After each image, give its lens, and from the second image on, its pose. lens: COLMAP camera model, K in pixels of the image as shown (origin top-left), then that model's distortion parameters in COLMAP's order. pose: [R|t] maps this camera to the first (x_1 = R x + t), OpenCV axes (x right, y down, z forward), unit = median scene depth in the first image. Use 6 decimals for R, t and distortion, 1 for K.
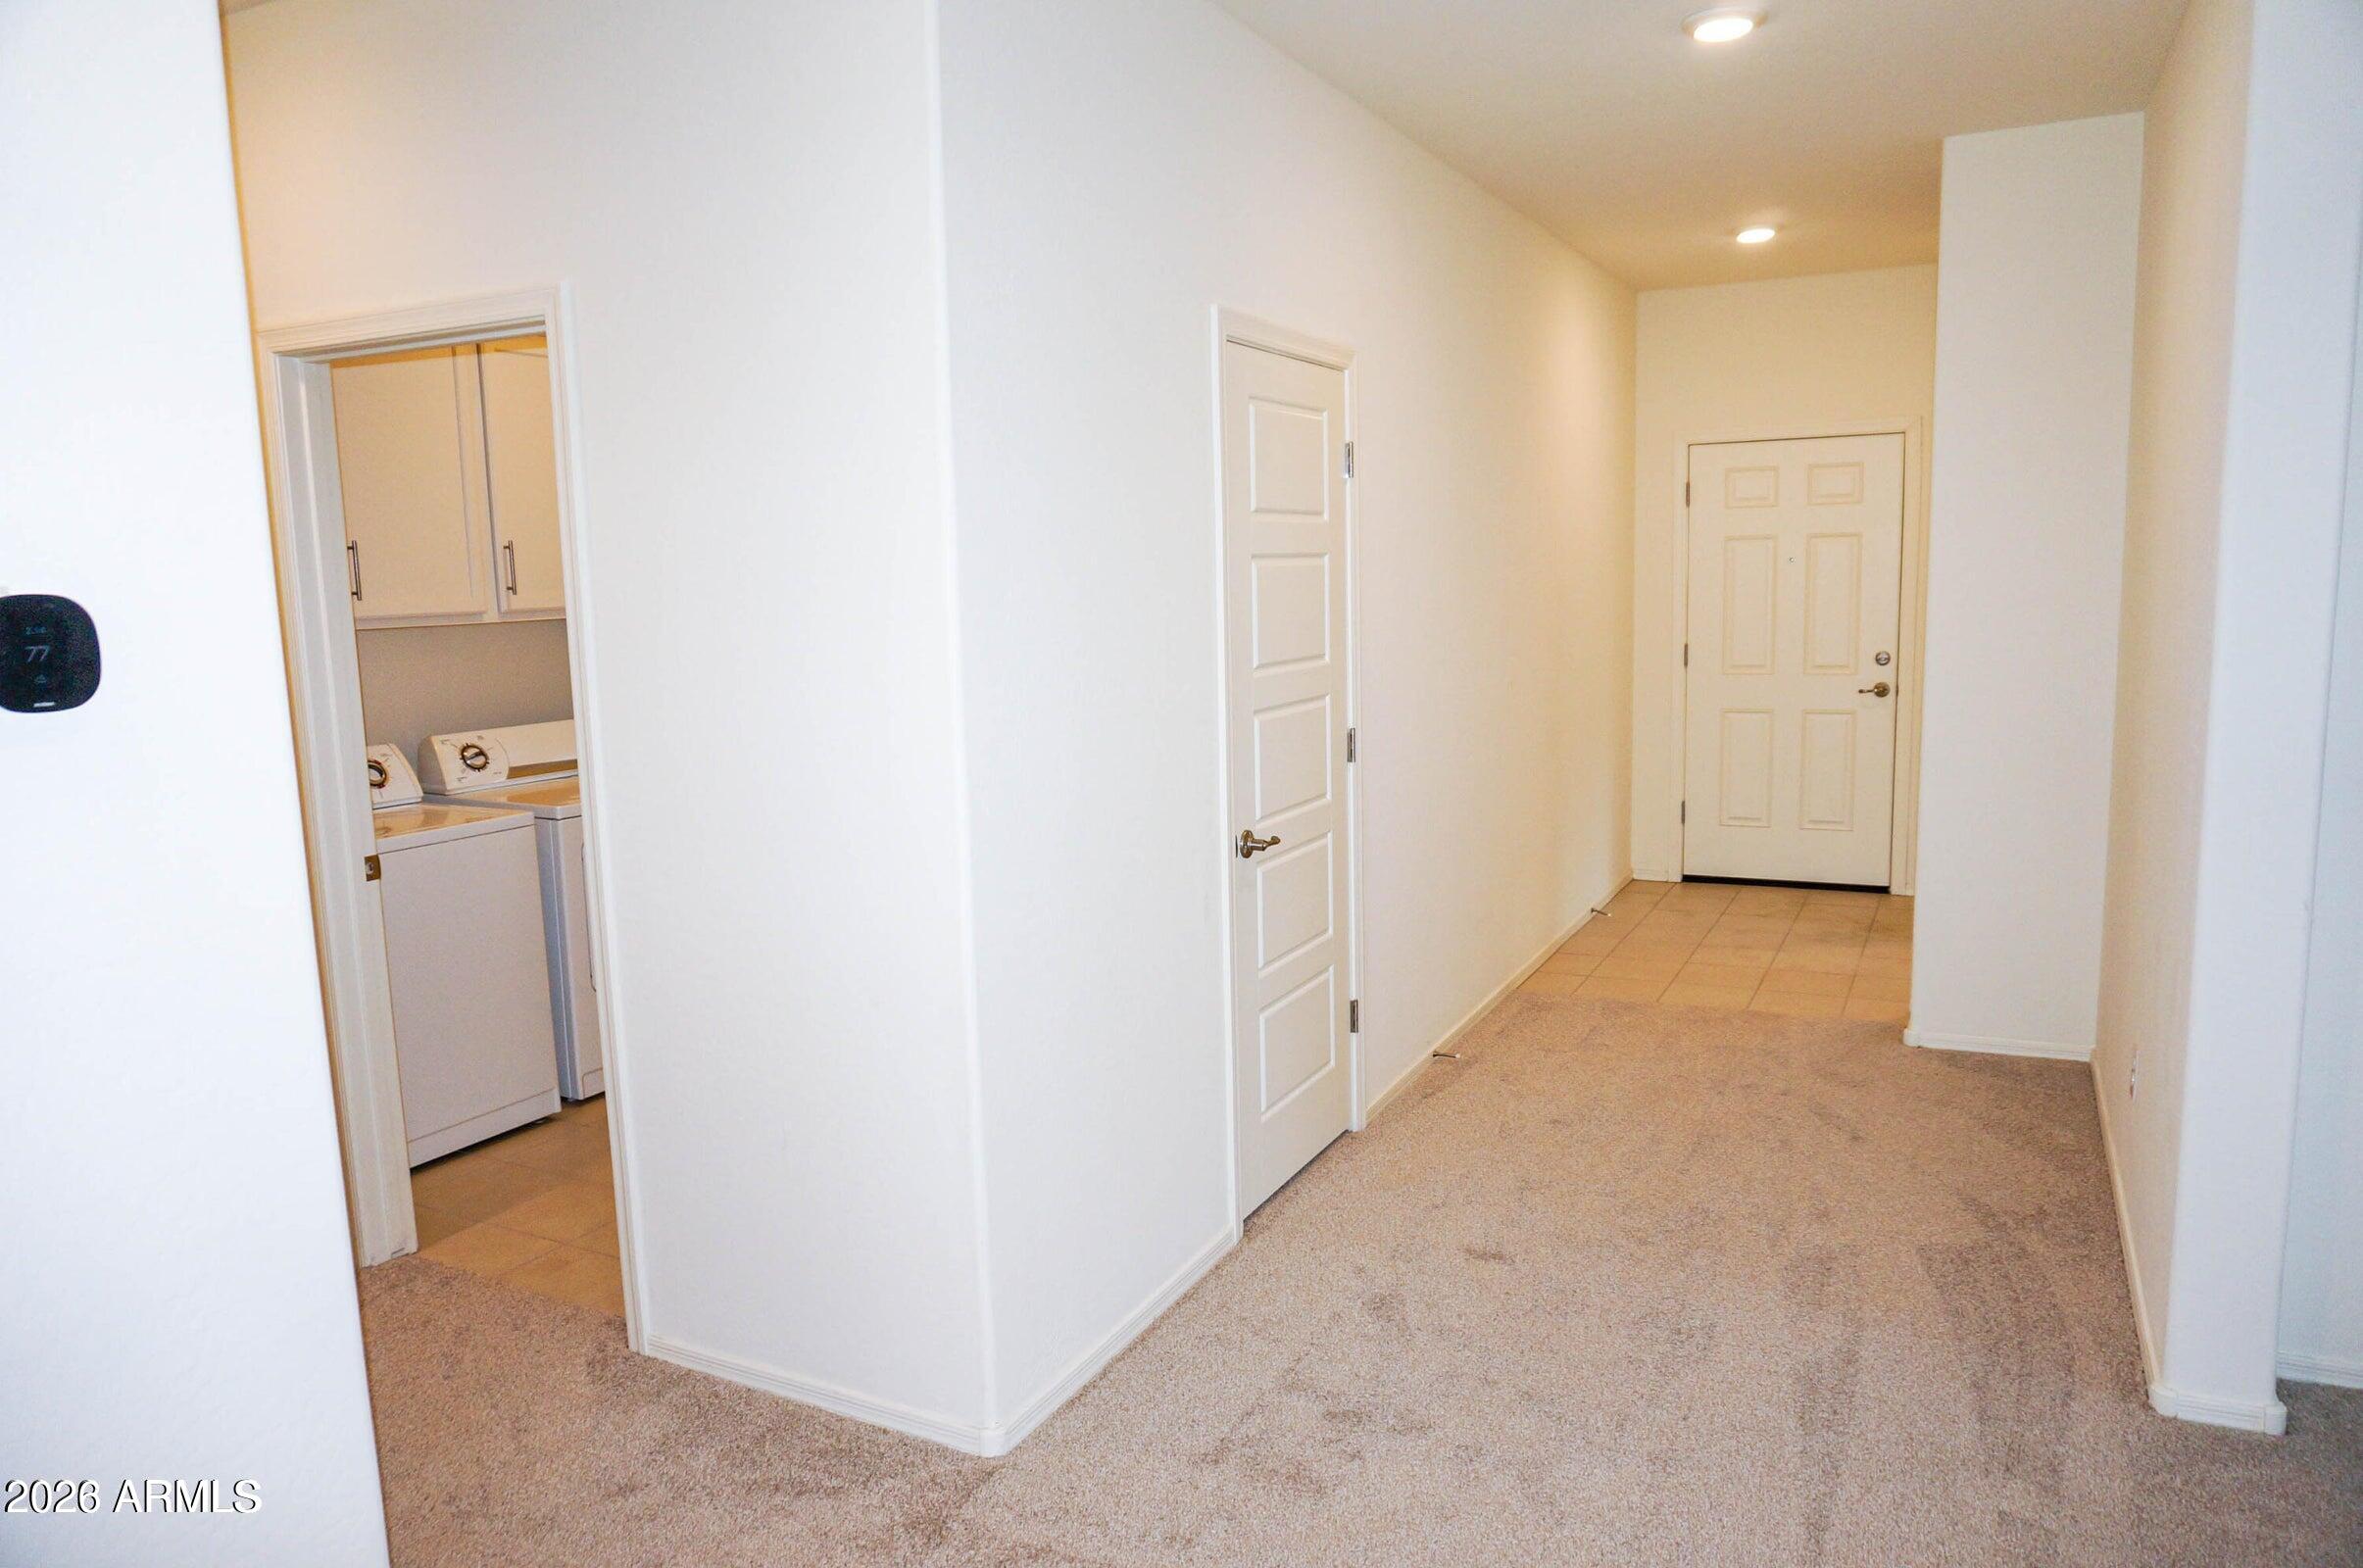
lens RADIAL K [[1579.4, 0, 1173.1], [0, 1579.4, 779.8], [0, 0, 1]] dist [-0.045074, 0.030419]
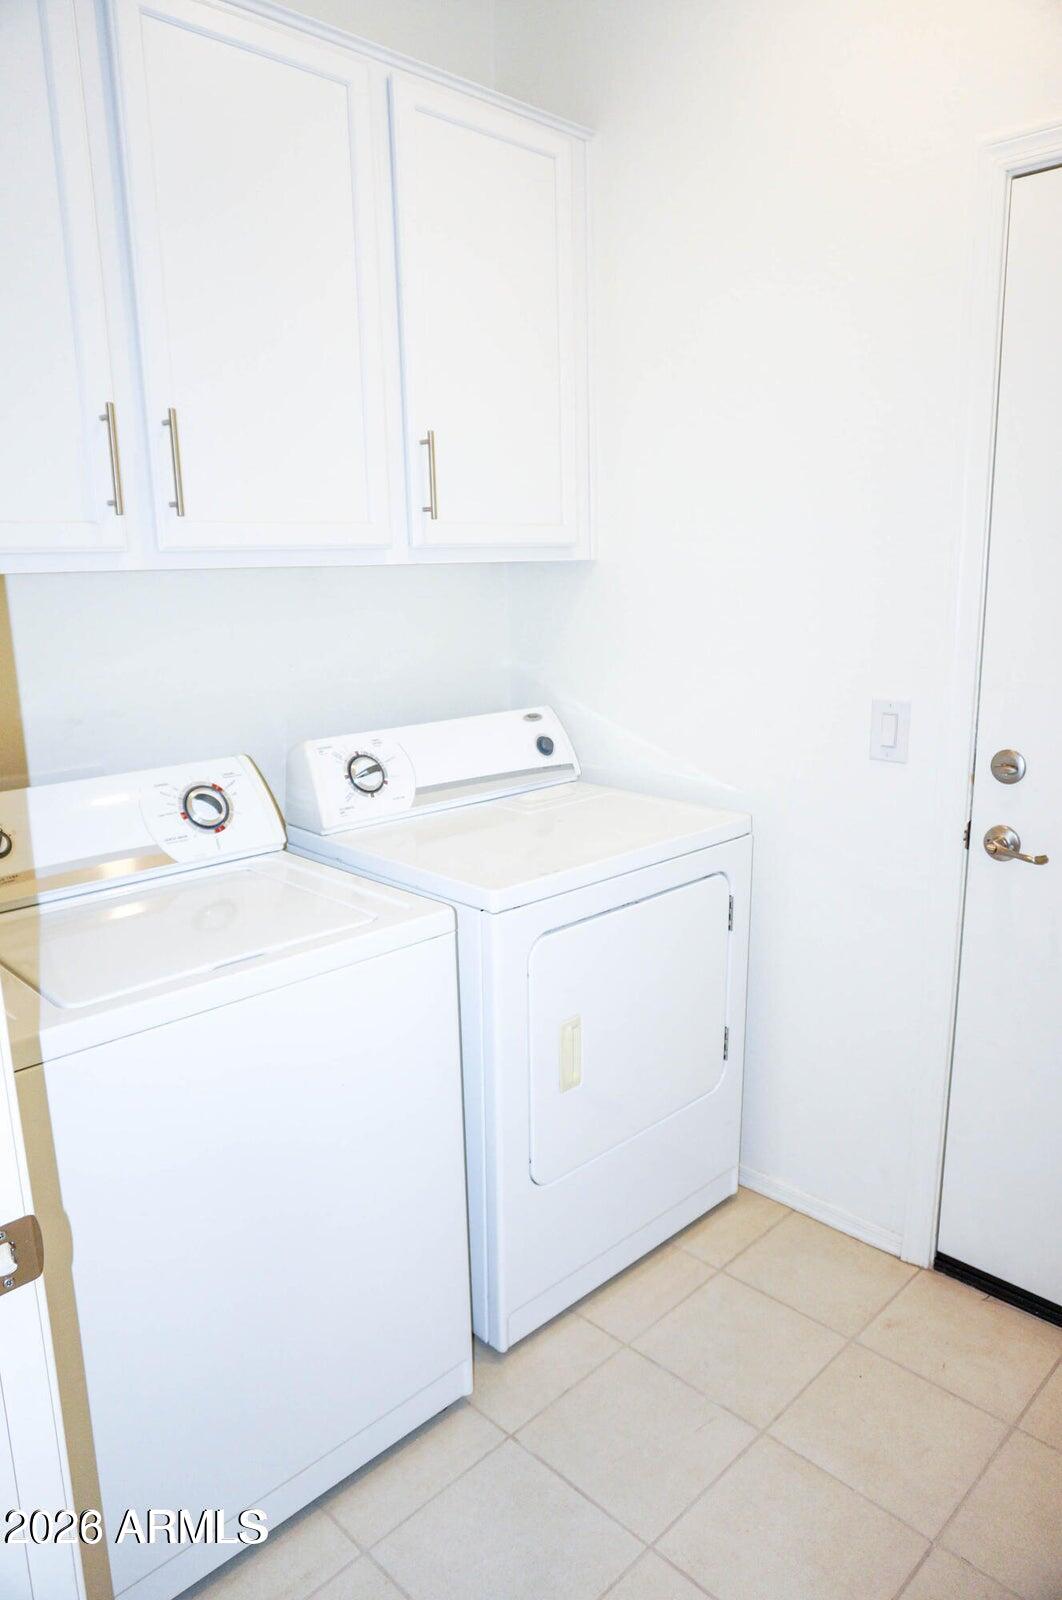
lens RADIAL K [[1069.4, 0, 534.1], [0, 1069.4, 792.4], [0, 0, 1]] dist [-0.045074, 0.030419]
pose [[0.953817, 0.078959, -0.289826, -0.251168], [-0.049129, 0.992849, 0.108803, -0.058436], [0.296345, -0.089539, 0.950875, 0.600223]]
